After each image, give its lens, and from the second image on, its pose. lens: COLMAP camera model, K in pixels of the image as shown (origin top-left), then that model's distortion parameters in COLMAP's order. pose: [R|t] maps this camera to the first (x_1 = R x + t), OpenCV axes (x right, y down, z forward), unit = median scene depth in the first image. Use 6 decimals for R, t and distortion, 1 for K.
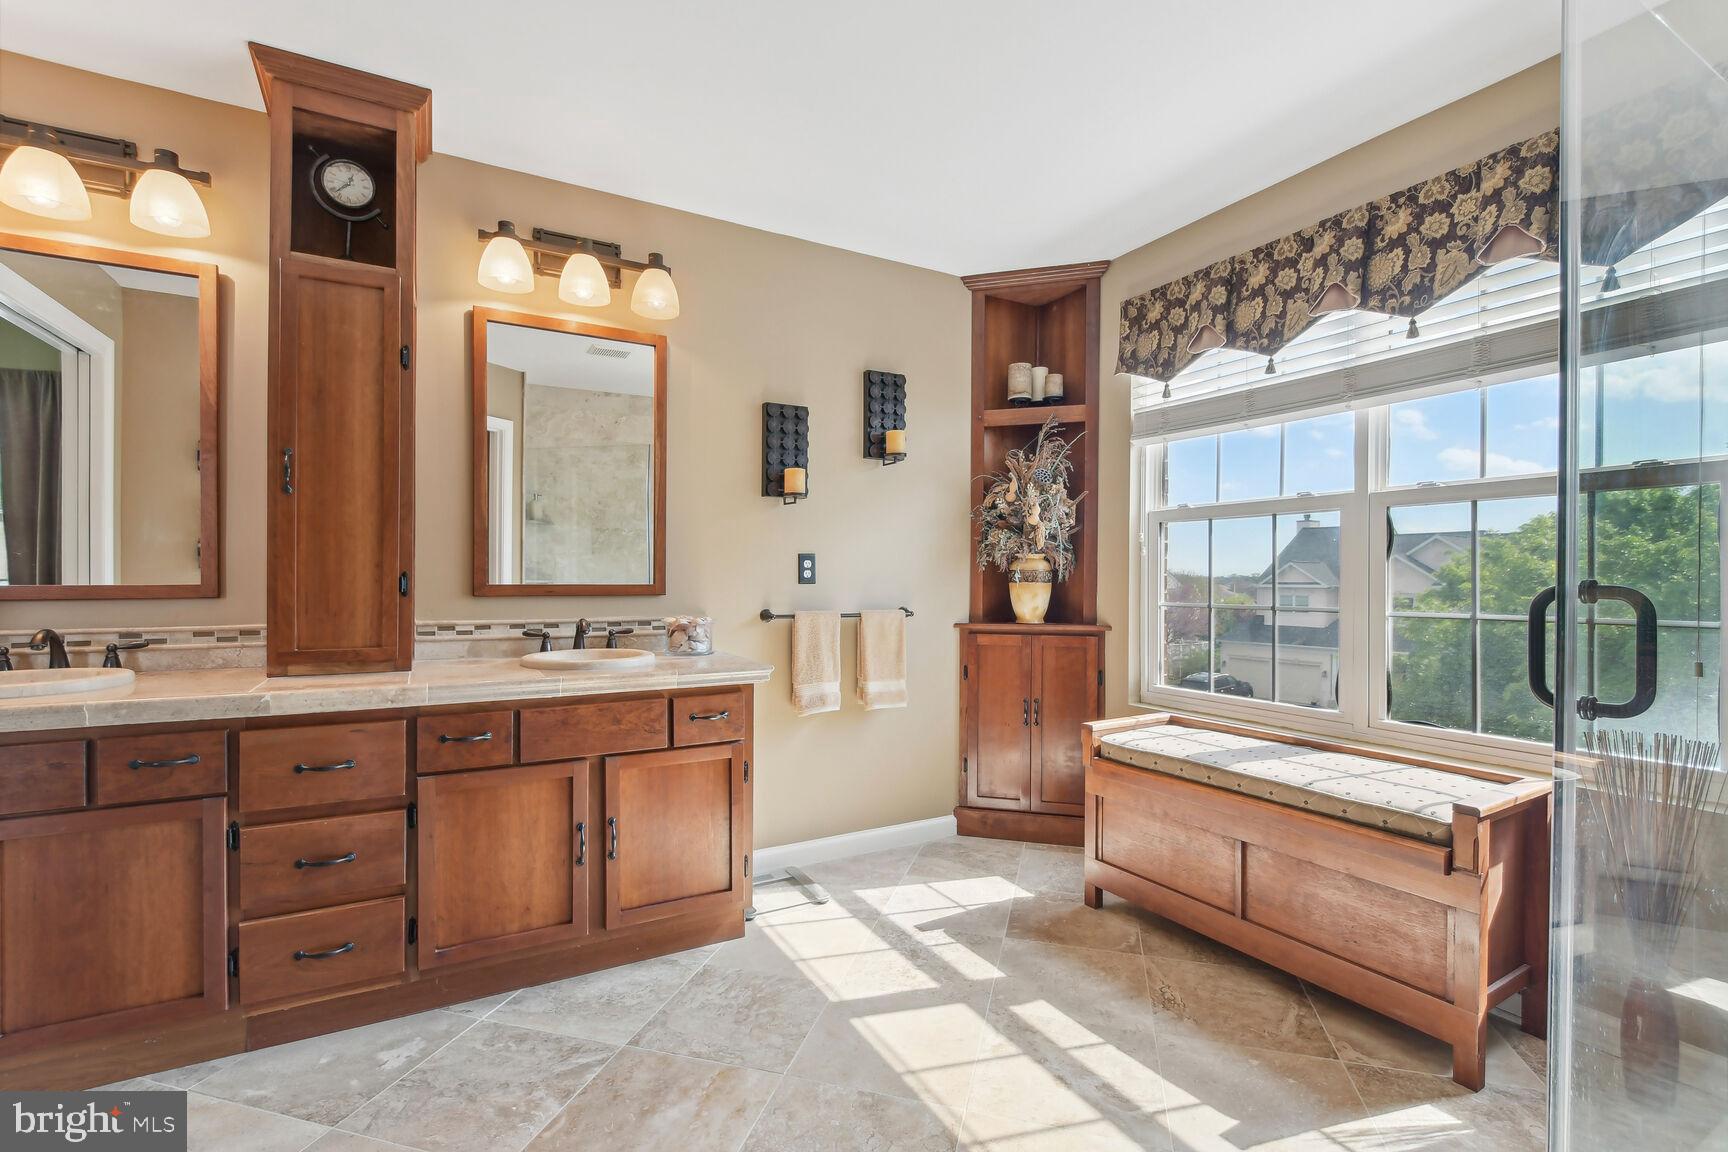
lens RADIAL K [[783.9, 0, 885.4], [0, 783.9, 585.0], [0, 0, 1]] dist [0.001955, -0.004359]
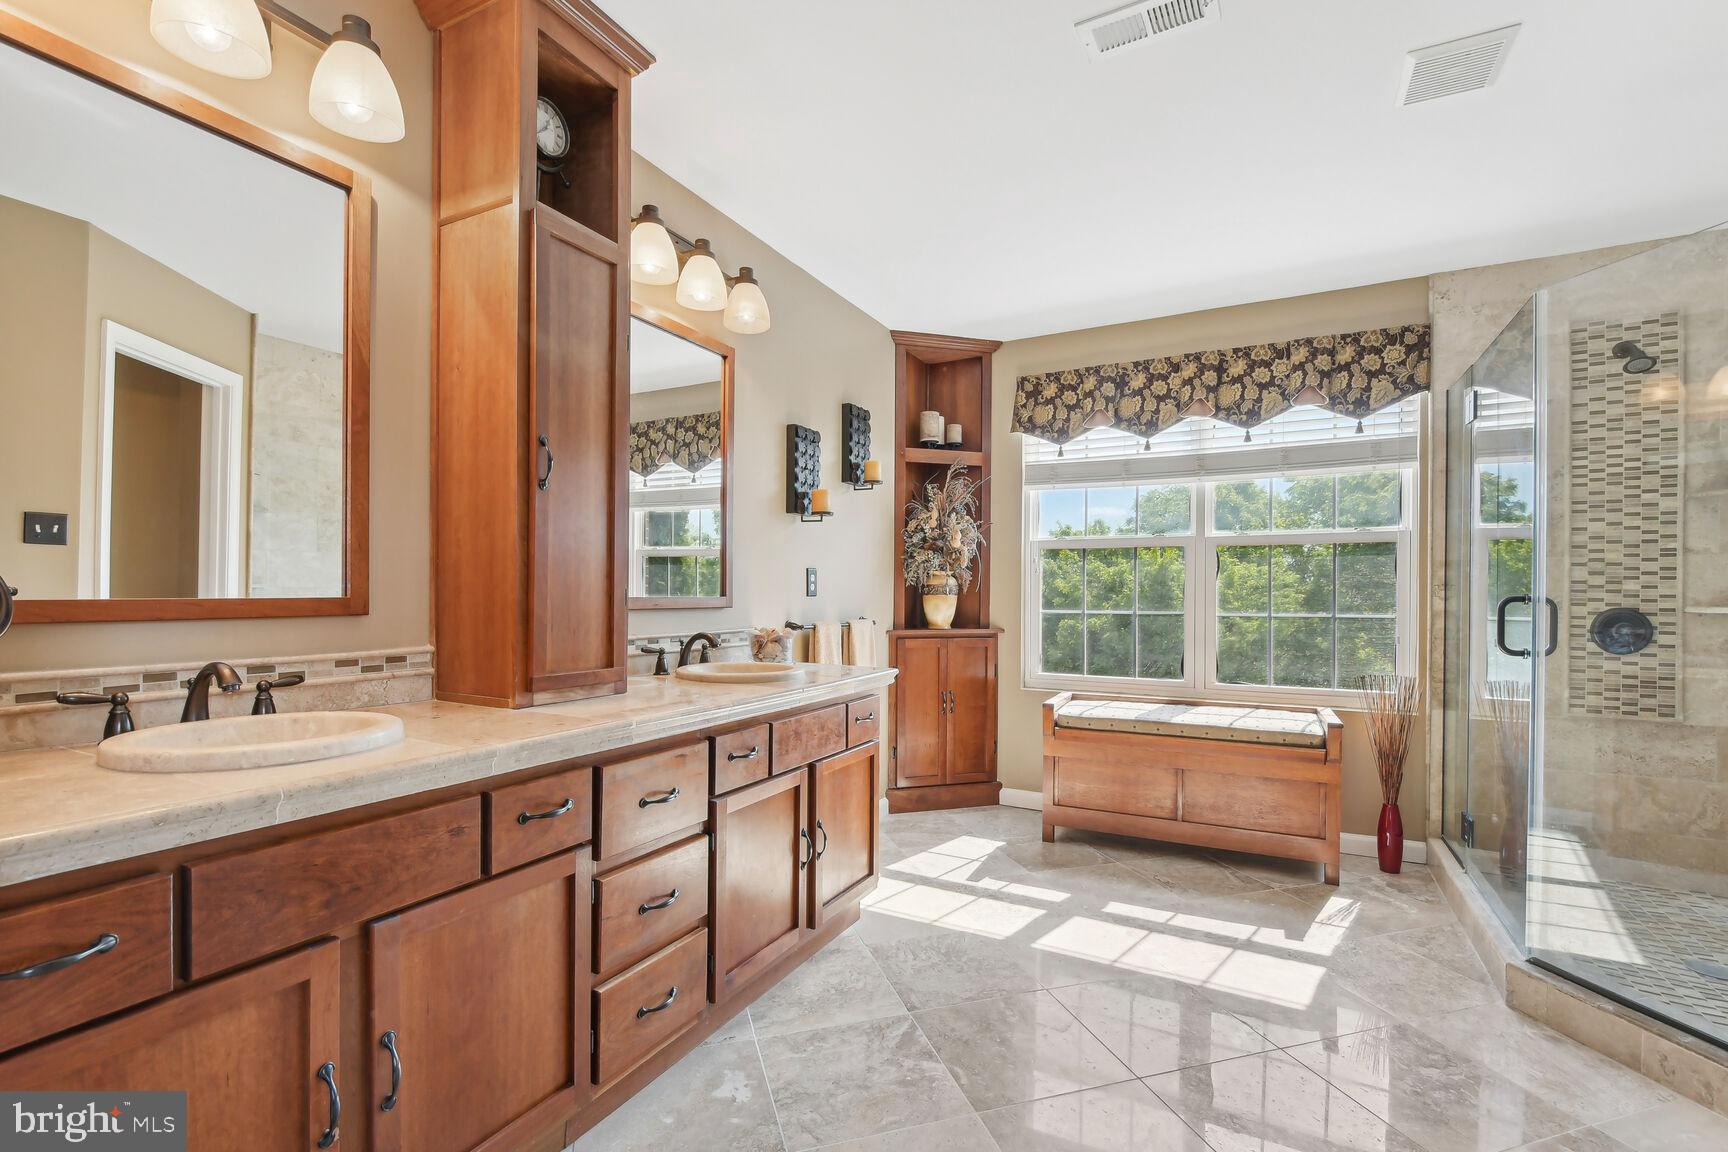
lens RADIAL K [[769.5, 0, 860.8], [0, 769.5, 602.4], [0, 0, 1]] dist [0.001804, -0.004595]
pose [[0.840228, -0.005239, 0.542207, -0.737409], [0.002252, 0.999978, 0.006173, 0.000470], [-0.542228, -0.003966, 0.840222, 0.093825]]
